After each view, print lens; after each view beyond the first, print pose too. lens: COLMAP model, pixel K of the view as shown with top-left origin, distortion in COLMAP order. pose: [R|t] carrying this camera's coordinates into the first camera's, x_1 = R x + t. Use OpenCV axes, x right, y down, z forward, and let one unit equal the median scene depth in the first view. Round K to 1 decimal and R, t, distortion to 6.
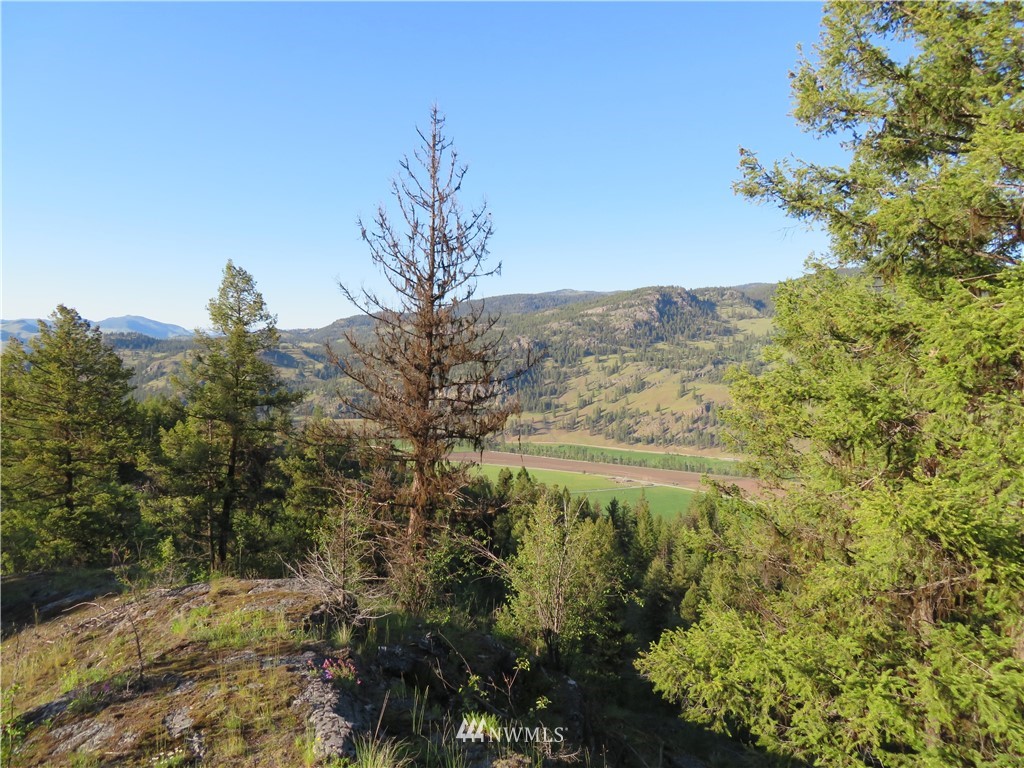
lens RADIAL K [[747.3, 0, 517.8], [0, 747.3, 394.9], [0, 0, 1]] dist [-0.004125, 0.001996]
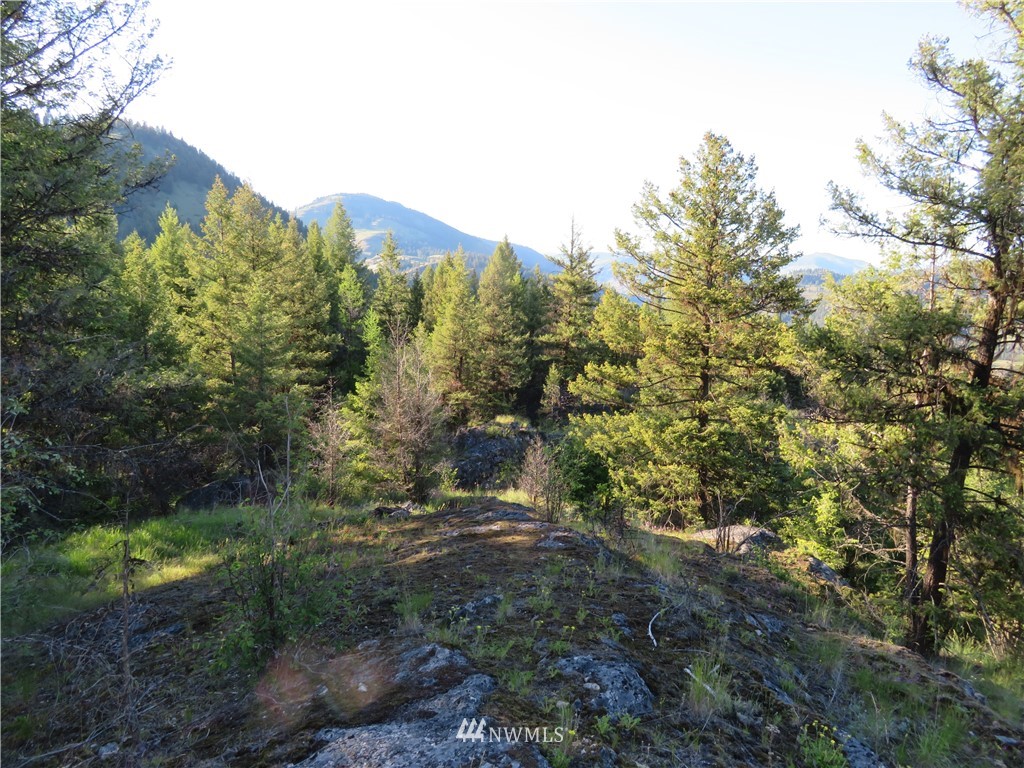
lens RADIAL K [[747.3, 0, 517.8], [0, 747.3, 394.9], [0, 0, 1]] dist [-0.004125, 0.001996]
pose [[0.656065, 0.105255, -0.747329, -0.187869], [-0.043625, 0.993860, 0.101680, 0.062061], [0.753442, -0.034106, 0.656629, 0.412541]]
